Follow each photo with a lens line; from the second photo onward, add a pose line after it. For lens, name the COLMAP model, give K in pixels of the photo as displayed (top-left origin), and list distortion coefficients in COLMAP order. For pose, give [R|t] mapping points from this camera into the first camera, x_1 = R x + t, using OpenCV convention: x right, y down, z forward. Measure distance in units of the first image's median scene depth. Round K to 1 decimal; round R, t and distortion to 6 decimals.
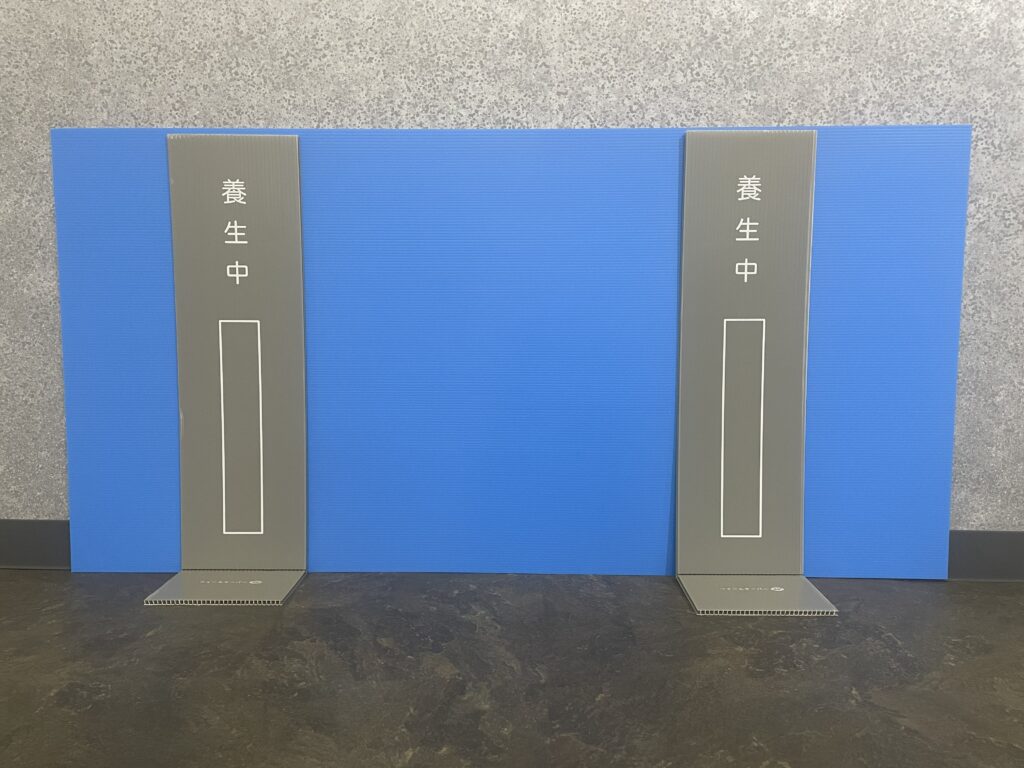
lens RADIAL K [[789.5, 0, 511.1], [0, 789.5, 383.9], [0, 0, 1]] dist [0.017690, 0.001445]
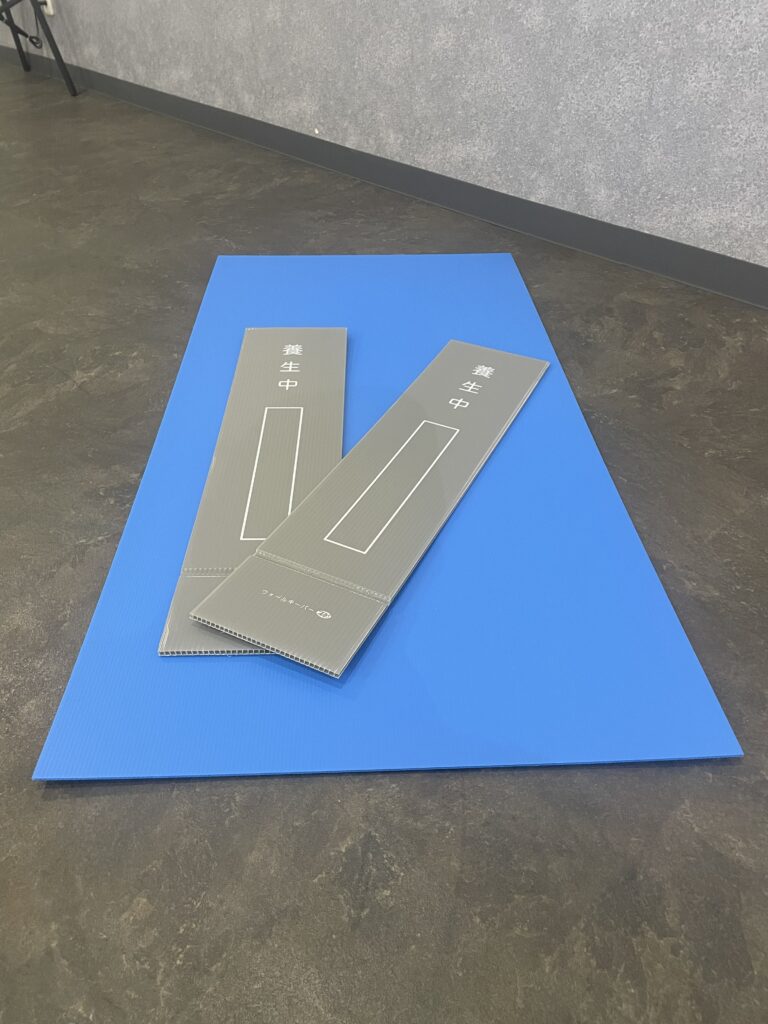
lens RADIAL K [[789.5, 0, 383.1], [0, 789.5, 511.4], [0, 0, 1]] dist [0.017690, 0.001445]
pose [[0.700428, 0.439047, -0.562705, 0.491794], [-0.075441, 0.829535, 0.553335, -0.199965], [0.709724, -0.345121, 0.614152, -0.437457]]
